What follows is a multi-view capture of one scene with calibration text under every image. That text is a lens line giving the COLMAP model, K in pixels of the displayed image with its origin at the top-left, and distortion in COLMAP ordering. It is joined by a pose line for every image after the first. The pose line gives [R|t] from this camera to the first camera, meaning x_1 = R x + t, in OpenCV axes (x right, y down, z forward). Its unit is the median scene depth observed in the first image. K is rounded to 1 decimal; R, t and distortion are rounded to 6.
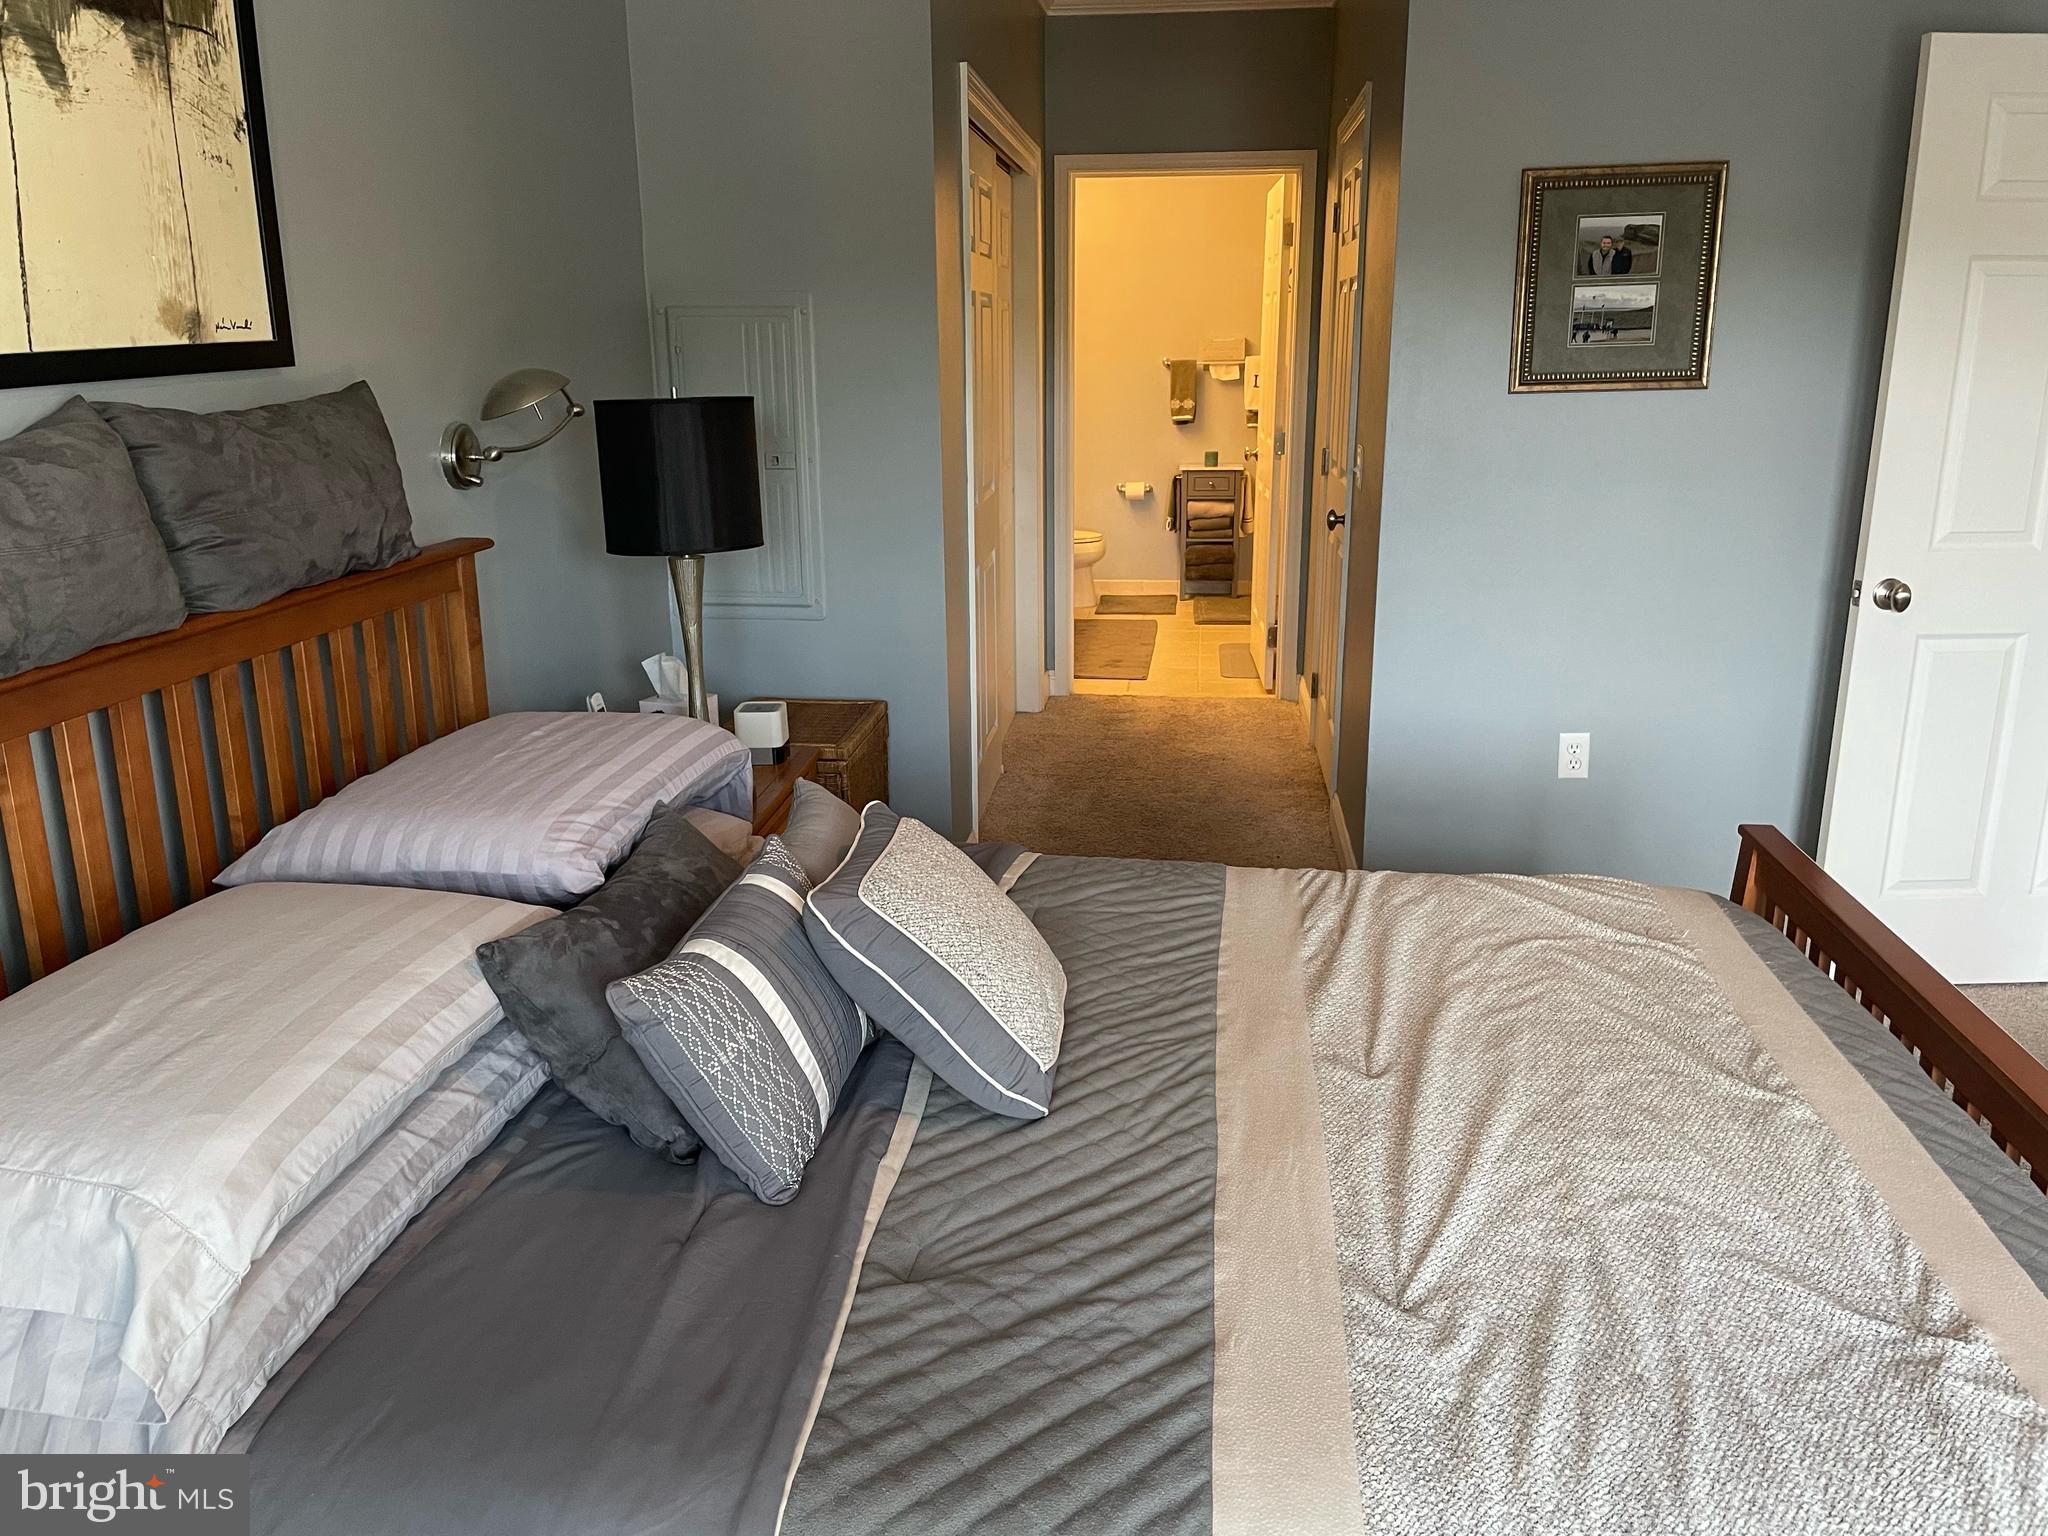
lens RADIAL K [[1543.5, 0, 1069.6], [0, 1543.5, 719.7], [0, 0, 1]] dist [0.092627, -0.109888]
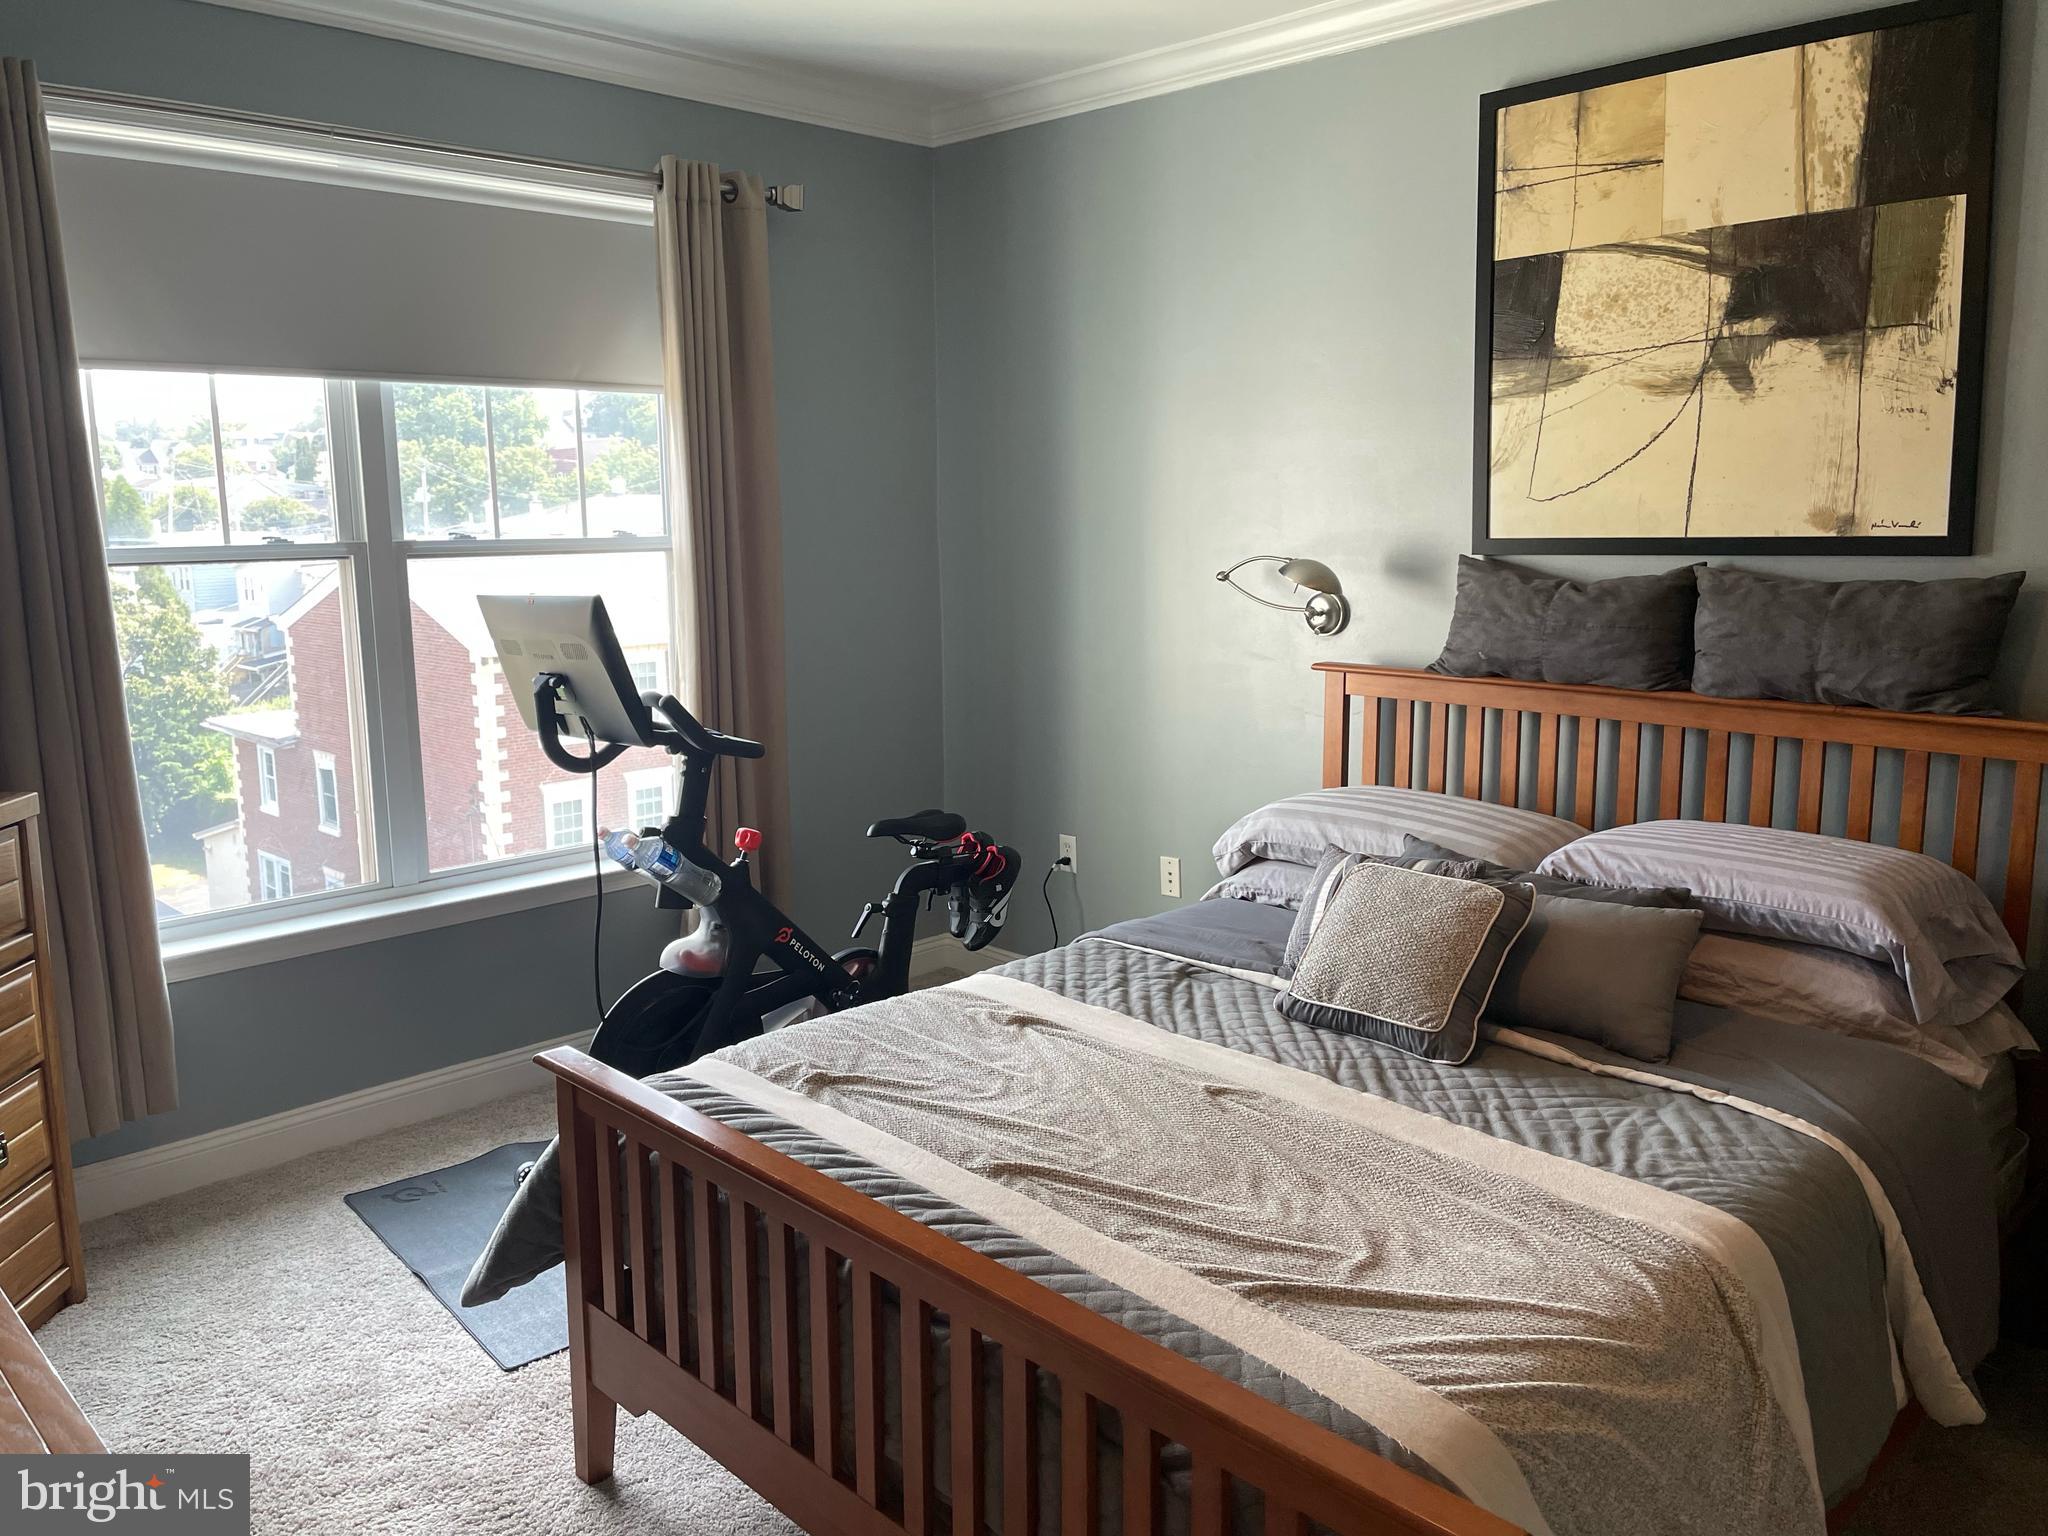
lens RADIAL K [[1564.7, 0, 1001.3], [0, 1564.7, 746.1], [0, 0, 1]] dist [0.100262, -0.131603]
pose [[-0.656826, 0.129304, -0.742872, 1.166759], [-0.175149, 0.932079, 0.317099, -0.407811], [0.733418, 0.338392, -0.589567, 1.423849]]
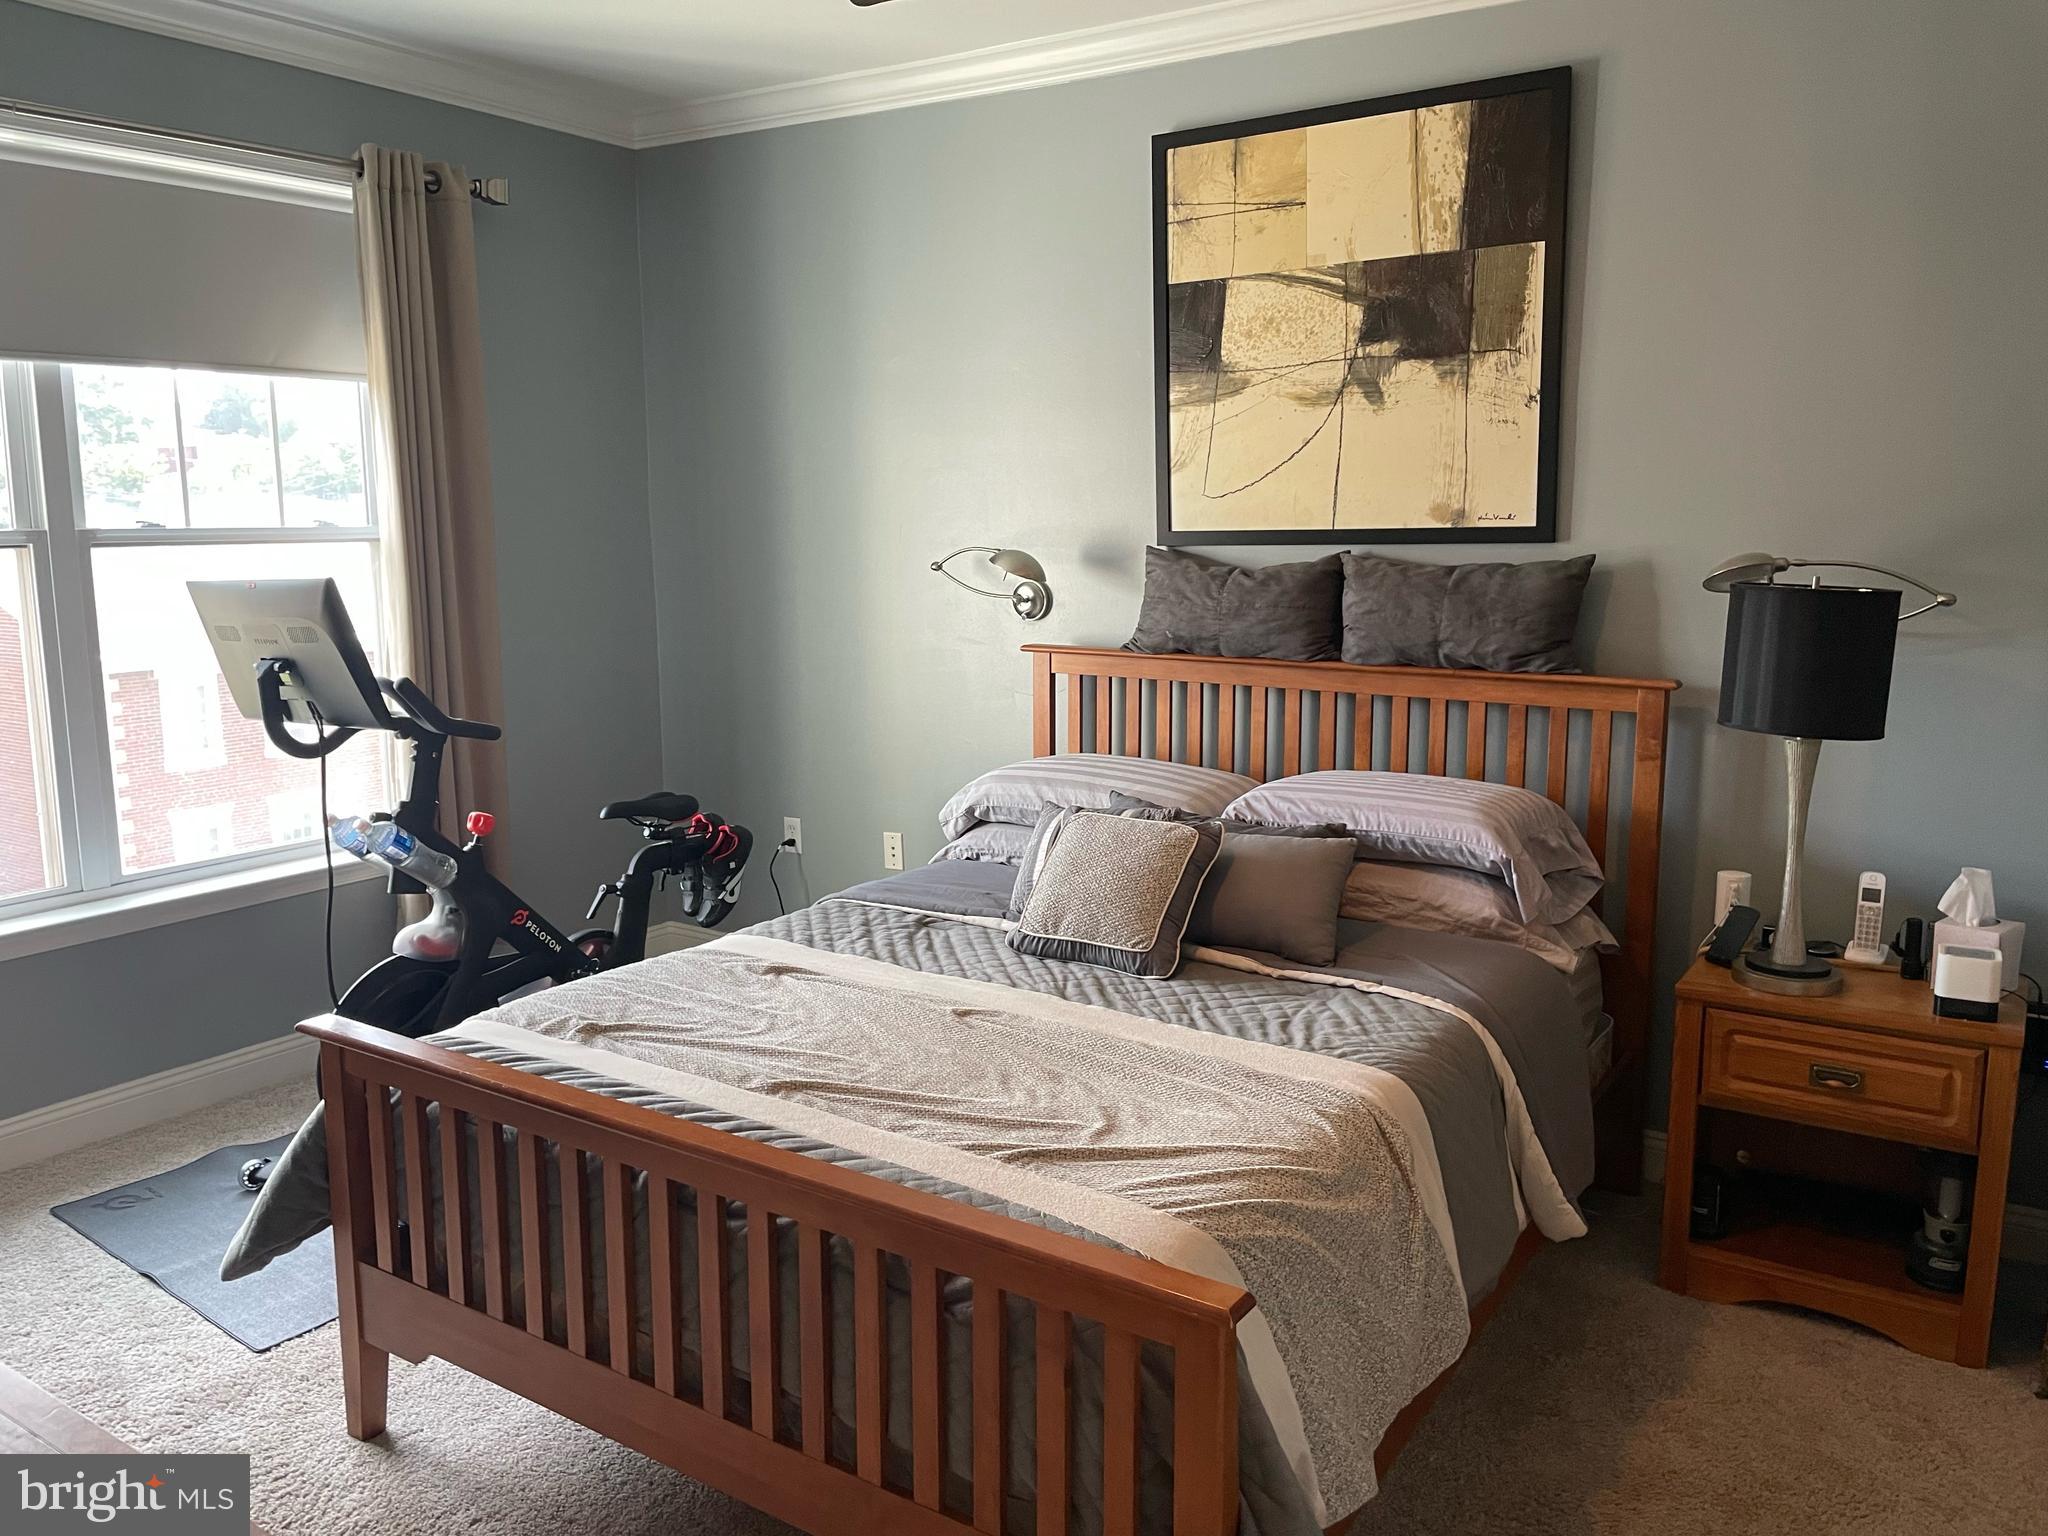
lens RADIAL K [[1569.9, 0, 1029.9], [0, 1569.9, 742.7], [0, 0, 1]] dist [0.142207, -0.262779]
pose [[-0.476745, 0.136836, -0.868326, 1.317428], [-0.213480, 0.940214, 0.265374, -0.397676], [0.852725, 0.311886, -0.419031, 1.468701]]
